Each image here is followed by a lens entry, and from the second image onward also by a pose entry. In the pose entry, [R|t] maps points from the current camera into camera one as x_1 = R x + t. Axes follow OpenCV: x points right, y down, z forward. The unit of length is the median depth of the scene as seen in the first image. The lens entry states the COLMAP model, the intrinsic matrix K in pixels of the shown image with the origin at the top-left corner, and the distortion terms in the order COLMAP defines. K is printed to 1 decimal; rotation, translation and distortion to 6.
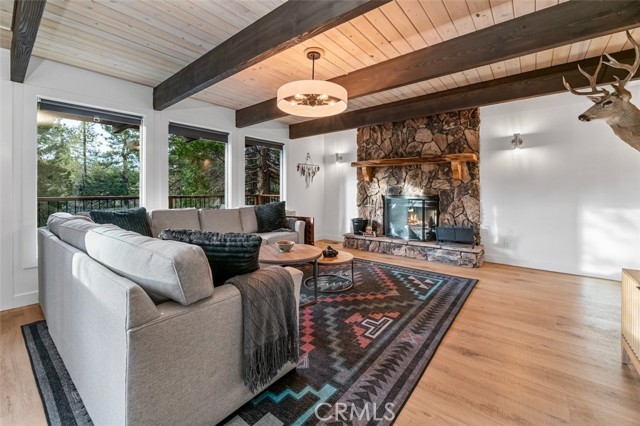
lens RADIAL K [[270.3, 0, 320.0], [0, 270.3, 213.0], [0, 0, 1]] dist [0.001845, 0.000081]
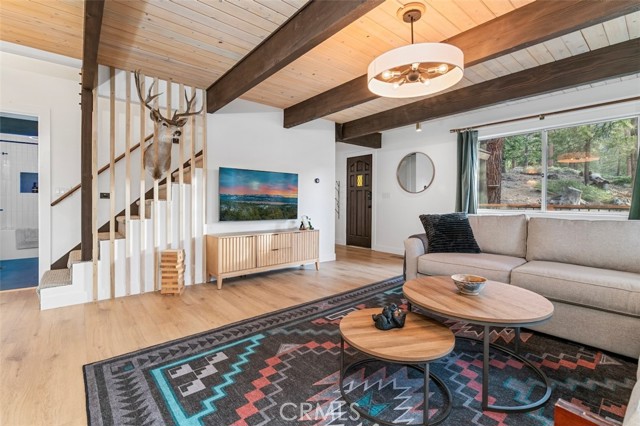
lens RADIAL K [[297.4, 0, 321.4], [0, 297.4, 197.1], [0, 0, 1]] dist [-0.000378, -0.000002]
pose [[-0.982886, -0.021808, 0.182918, 0.045900], [-0.004597, 0.995562, 0.093994, -0.089284], [-0.184156, 0.091545, -0.978625, 1.102770]]
